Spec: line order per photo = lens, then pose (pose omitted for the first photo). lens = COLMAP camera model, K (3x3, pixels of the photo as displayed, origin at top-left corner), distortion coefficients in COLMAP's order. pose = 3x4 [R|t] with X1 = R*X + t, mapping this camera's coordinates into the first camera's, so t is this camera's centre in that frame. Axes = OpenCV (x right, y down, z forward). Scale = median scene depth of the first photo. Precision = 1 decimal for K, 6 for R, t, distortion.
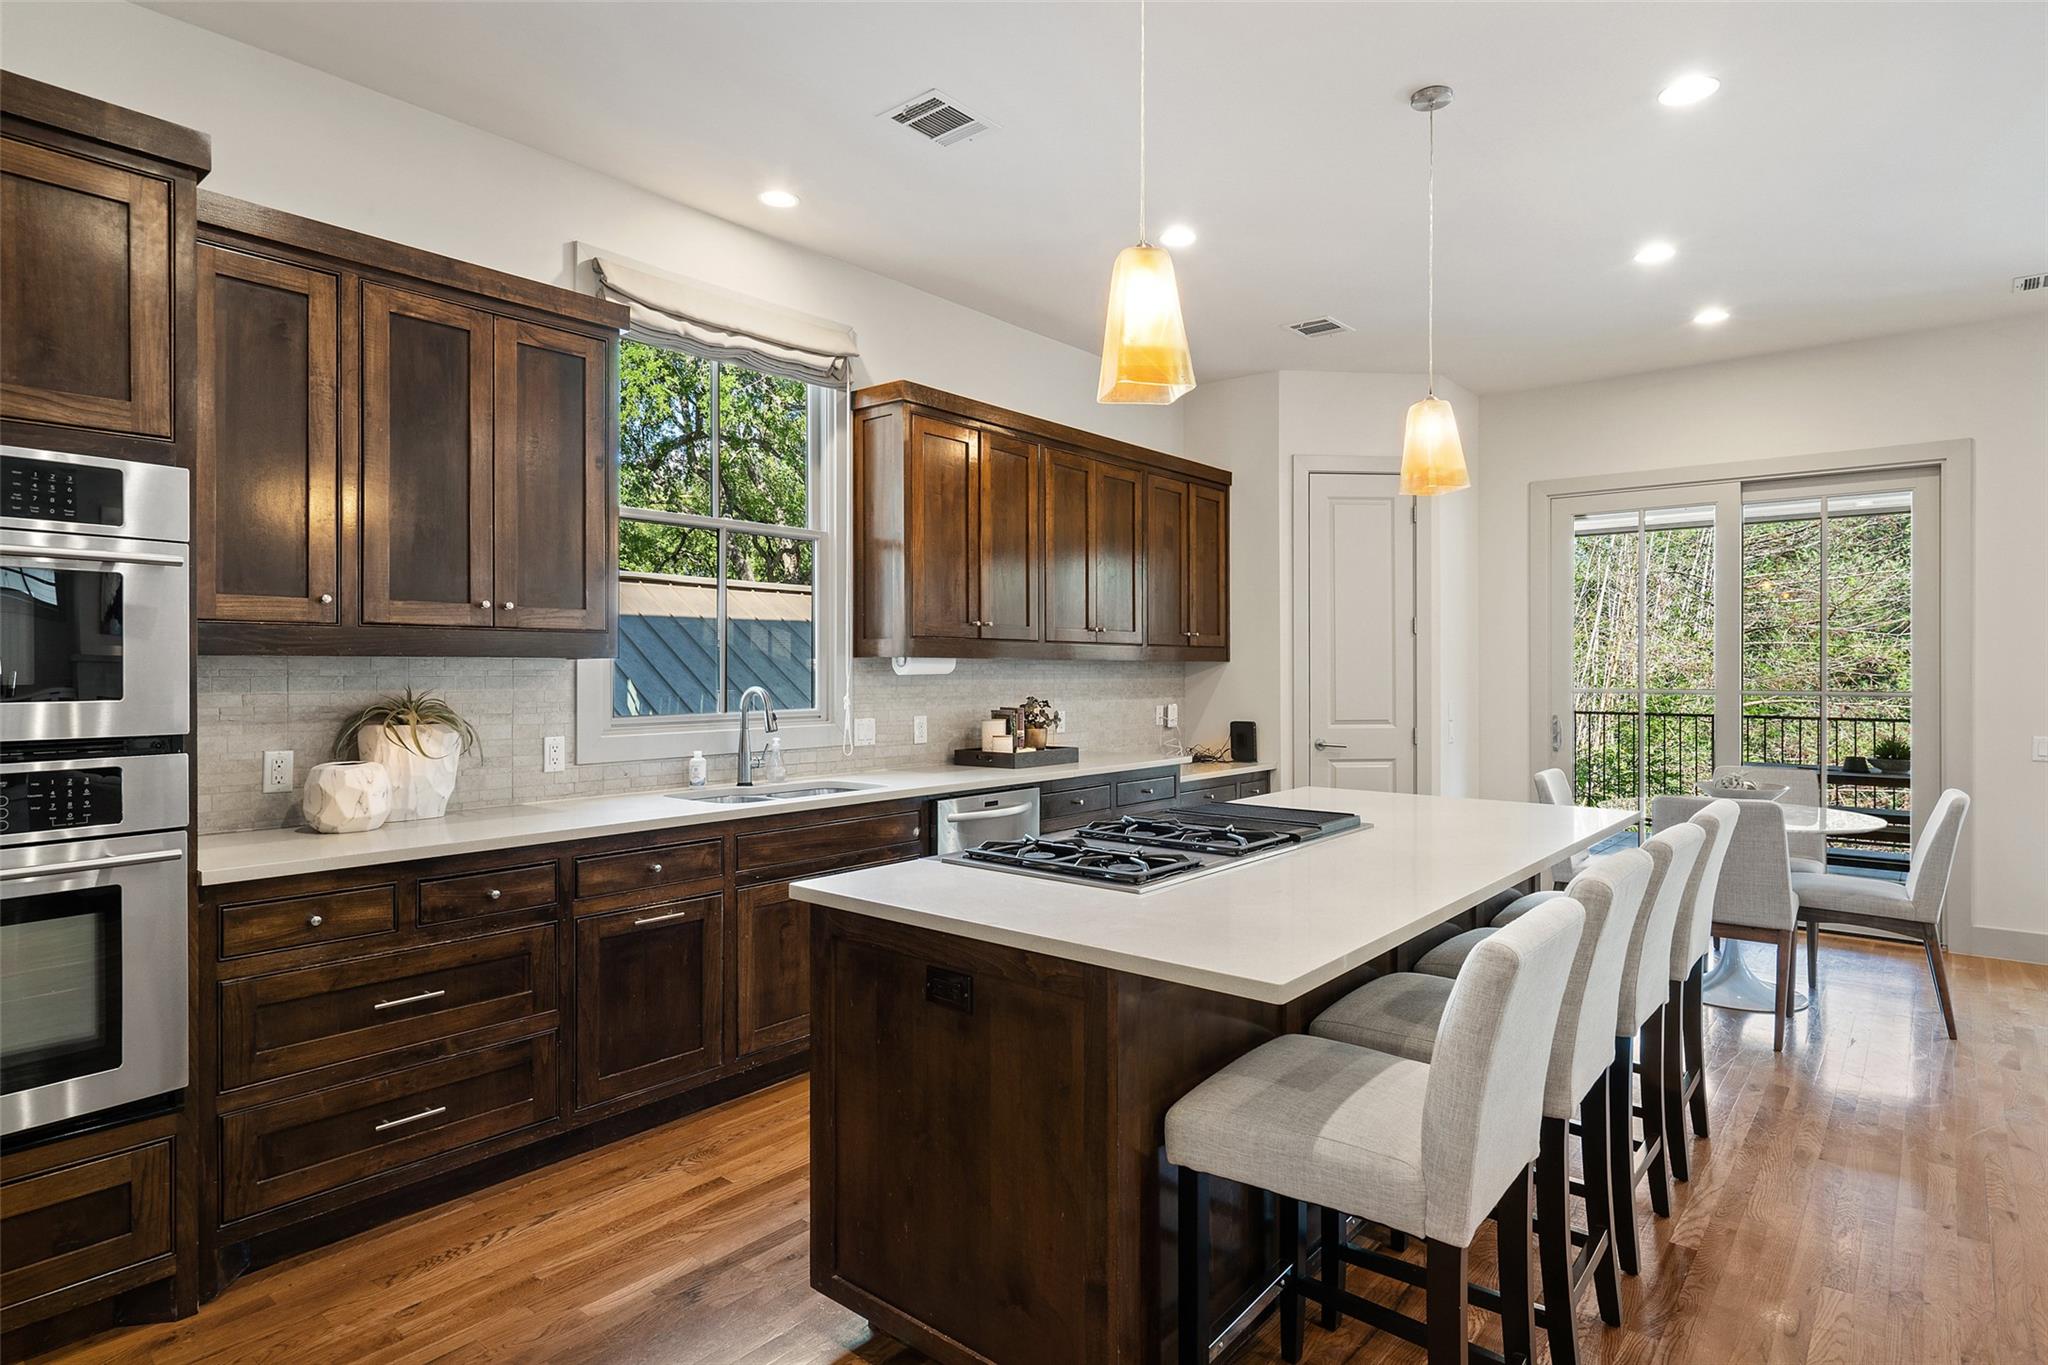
lens RADIAL K [[1088.9, 0, 1014.3], [0, 1088.9, 671.6], [0, 0, 1]] dist [0.001851, 0.000705]
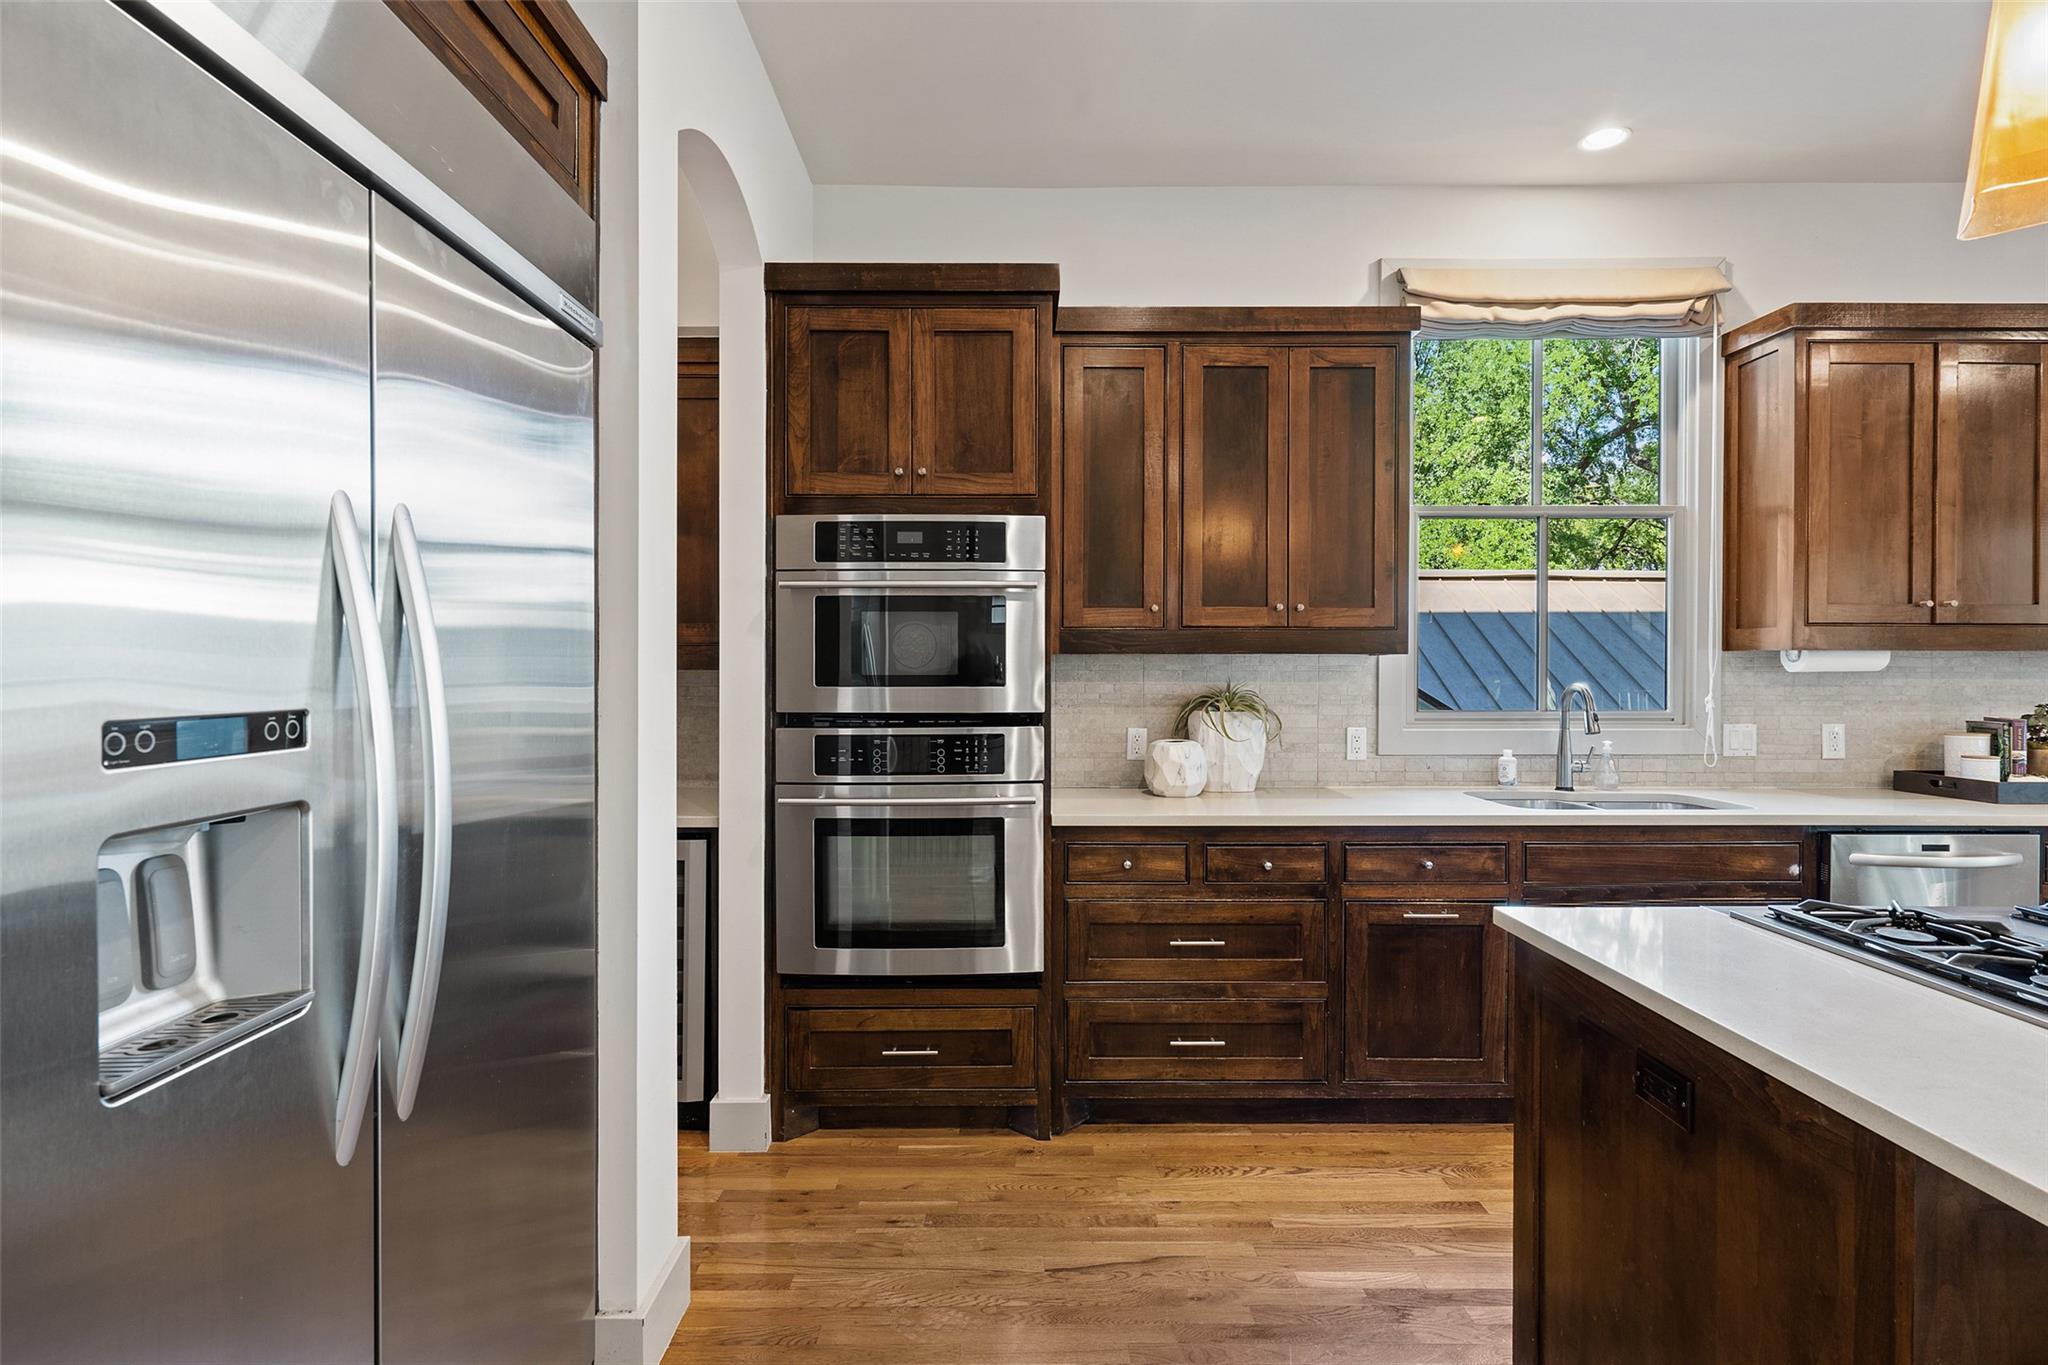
lens RADIAL K [[966.8, 0, 1020.9], [0, 966.8, 676.9], [0, 0, 1]] dist [0.000076, 0.001022]
pose [[0.648467, 0.009053, -0.761189, 0.089080], [-0.001948, 0.999946, 0.010233, 0.000592], [0.761240, -0.005153, 0.648450, 0.129244]]
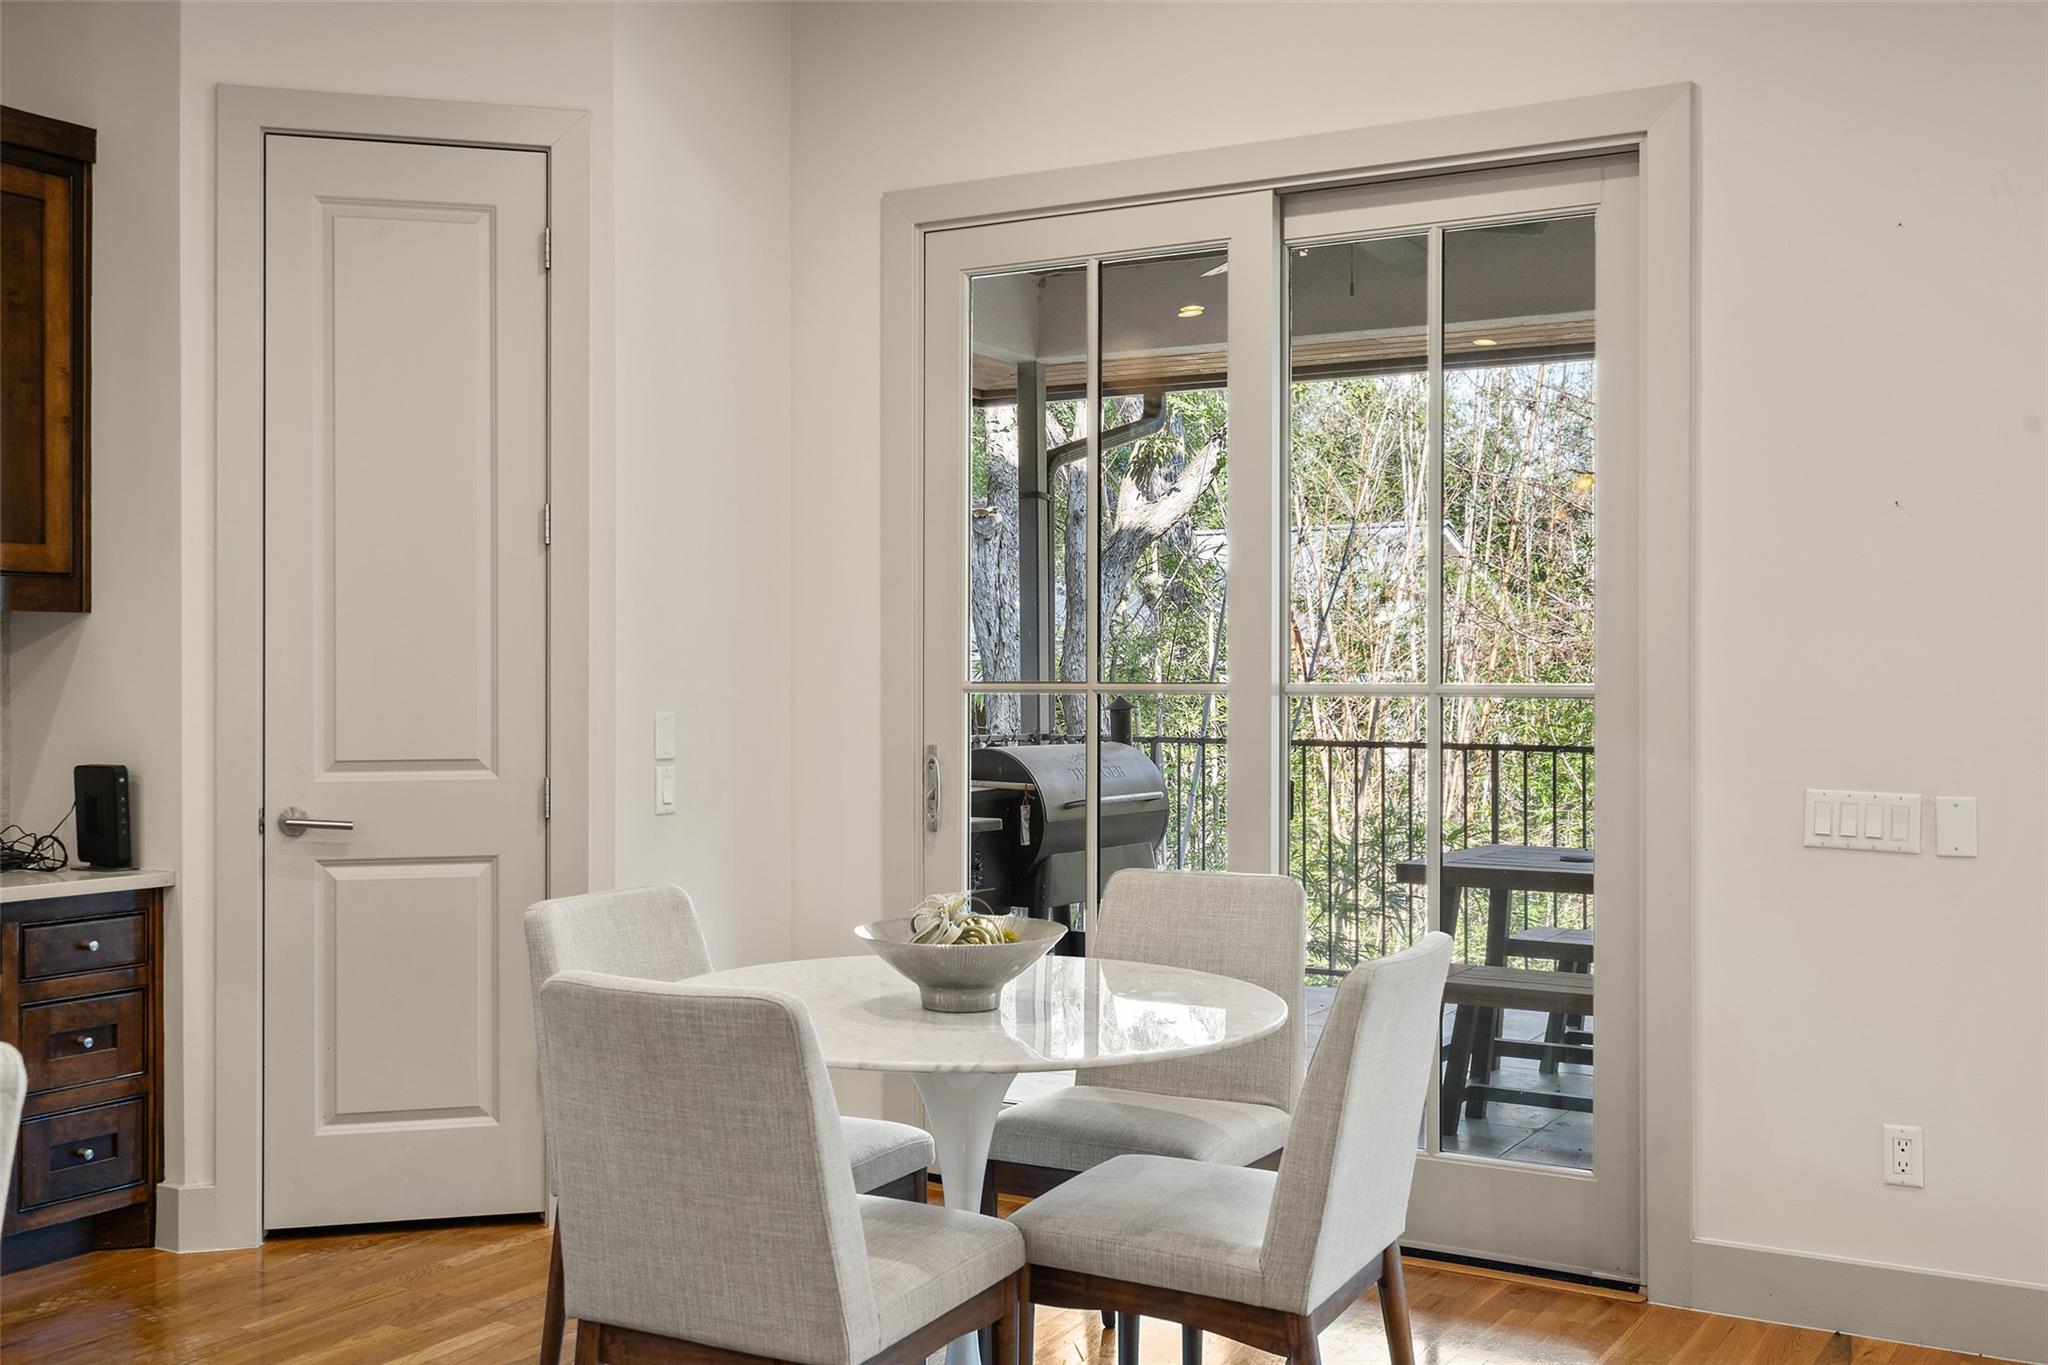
lens RADIAL K [[1991.4, 0, 1024.0], [0, 1991.4, 682.5], [0, 0, 1]] dist [0.005589, 0.001430]
pose [[0.986286, 0.001706, 0.165037, 0.732276], [-0.002263, 0.999992, 0.003188, 0.023121], [-0.165030, -0.003518, 0.986282, 0.417476]]
